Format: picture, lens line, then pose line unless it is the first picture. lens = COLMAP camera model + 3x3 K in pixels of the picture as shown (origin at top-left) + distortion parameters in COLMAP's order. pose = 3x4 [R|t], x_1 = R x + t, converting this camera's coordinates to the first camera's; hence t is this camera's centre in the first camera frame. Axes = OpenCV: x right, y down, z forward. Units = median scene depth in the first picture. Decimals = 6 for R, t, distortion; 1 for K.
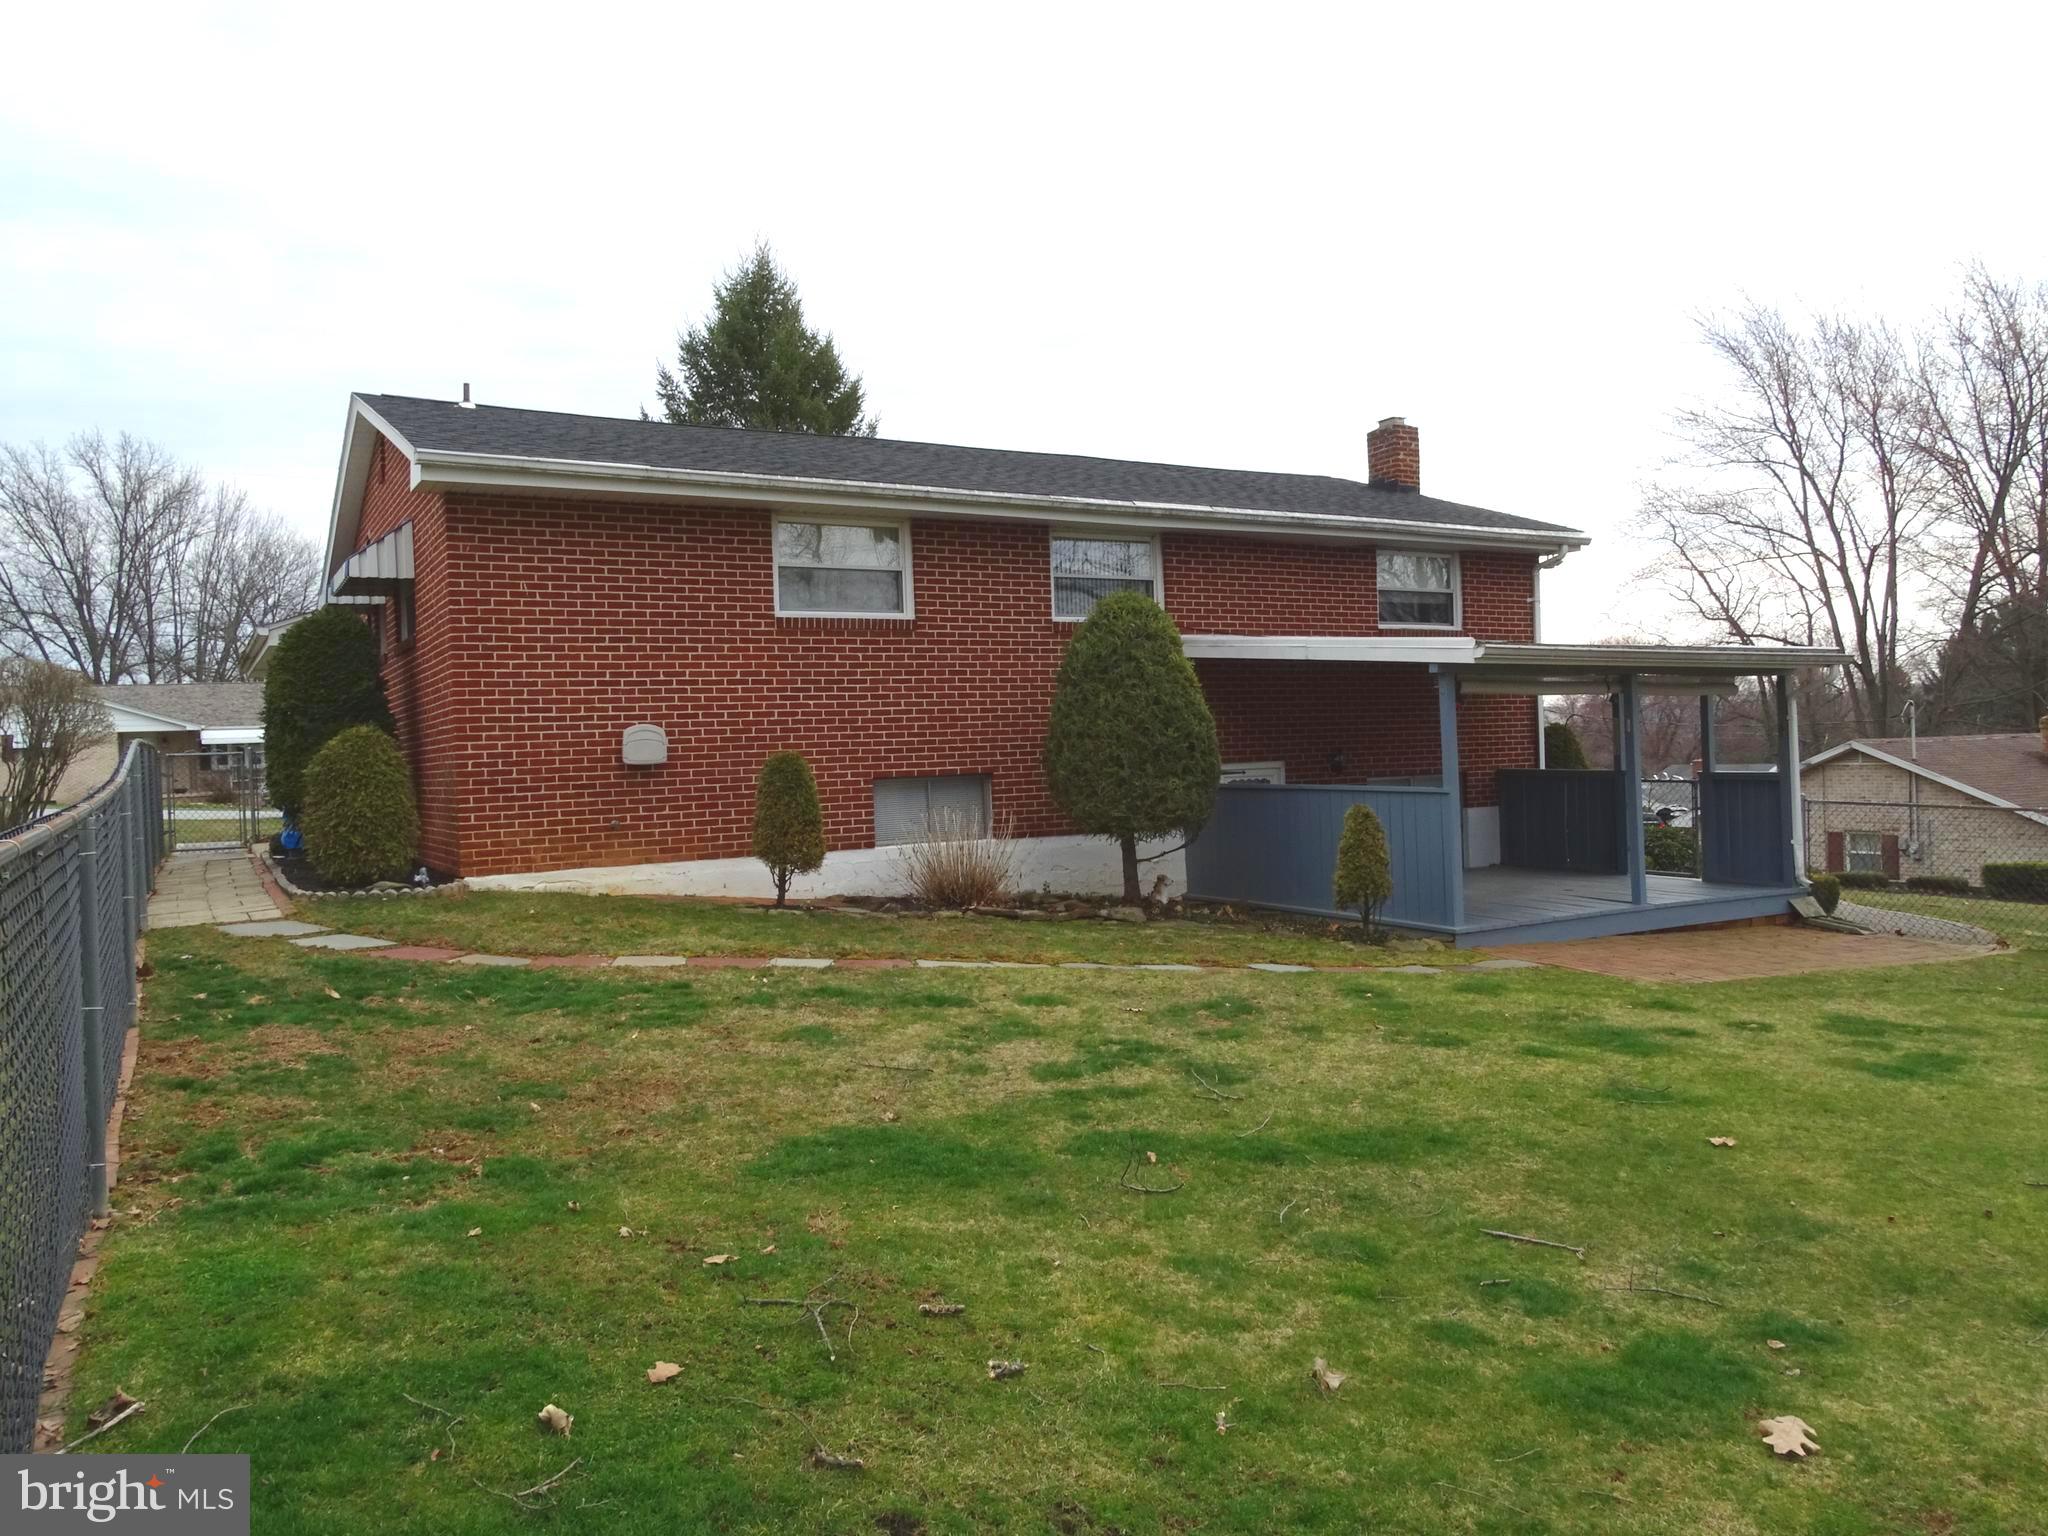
lens RADIAL K [[1462.8, 0, 1025.7], [0, 1462.8, 752.5], [0, 0, 1]] dist [-0.000368, 0.009091]
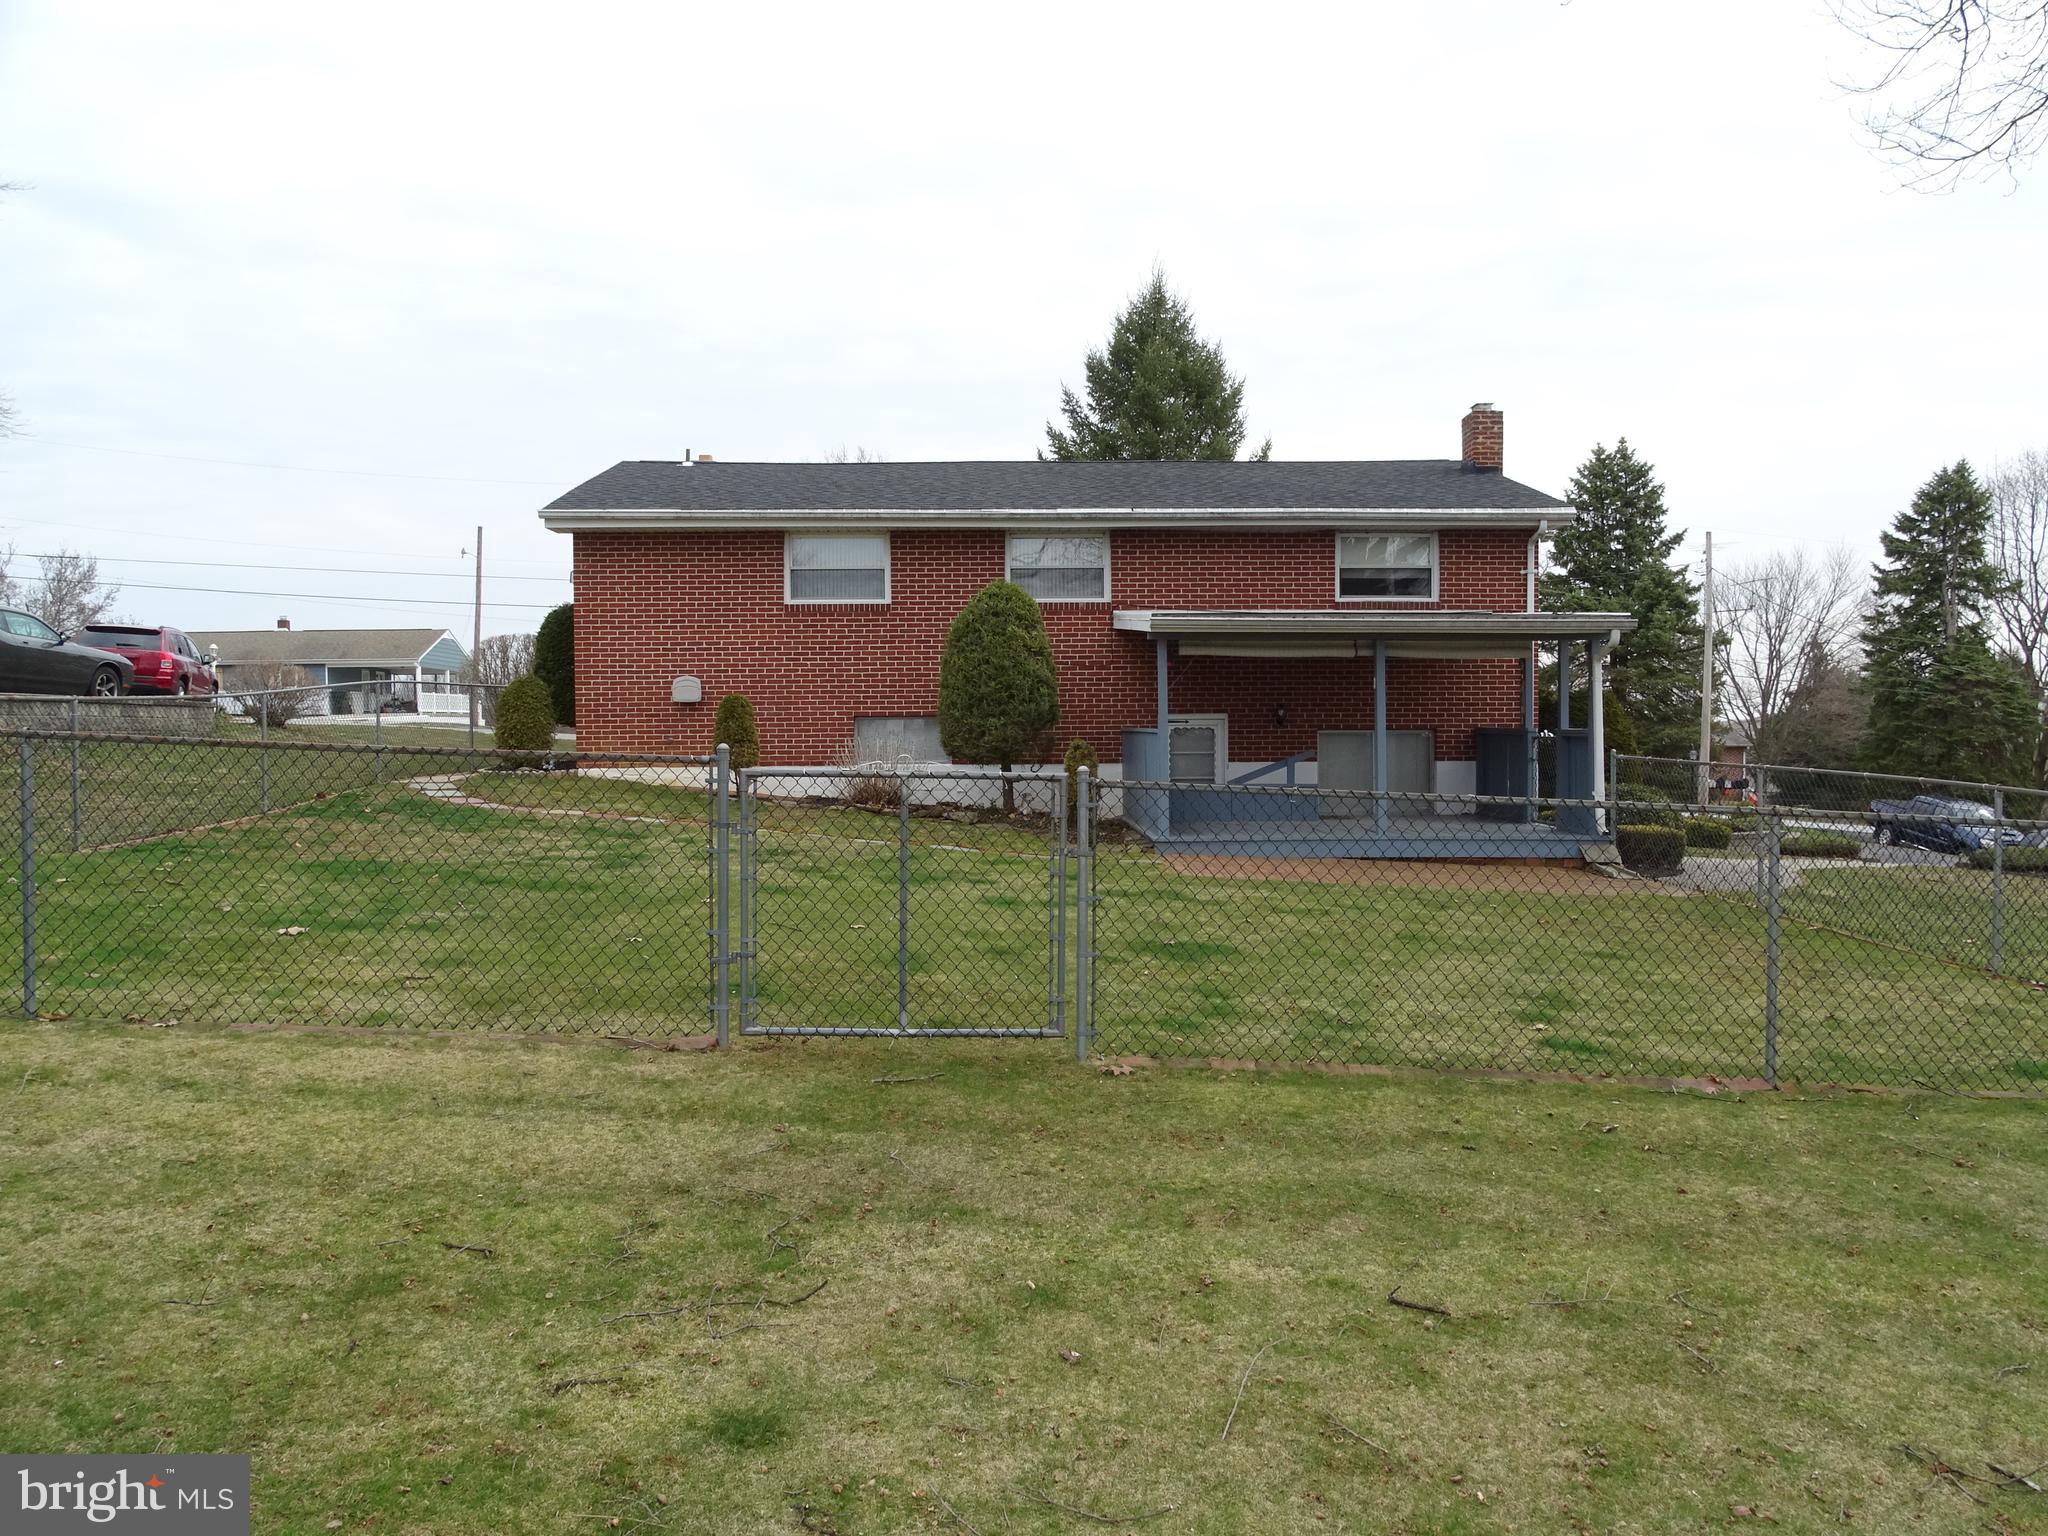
lens RADIAL K [[1462.8, 0, 1025.7], [0, 1462.8, 752.5], [0, 0, 1]] dist [-0.000368, 0.009091]
pose [[0.880935, 0.030951, -0.472224, 0.649888], [-0.021876, 0.999456, 0.024697, 0.012606], [0.472732, -0.011426, 0.881132, -0.156812]]
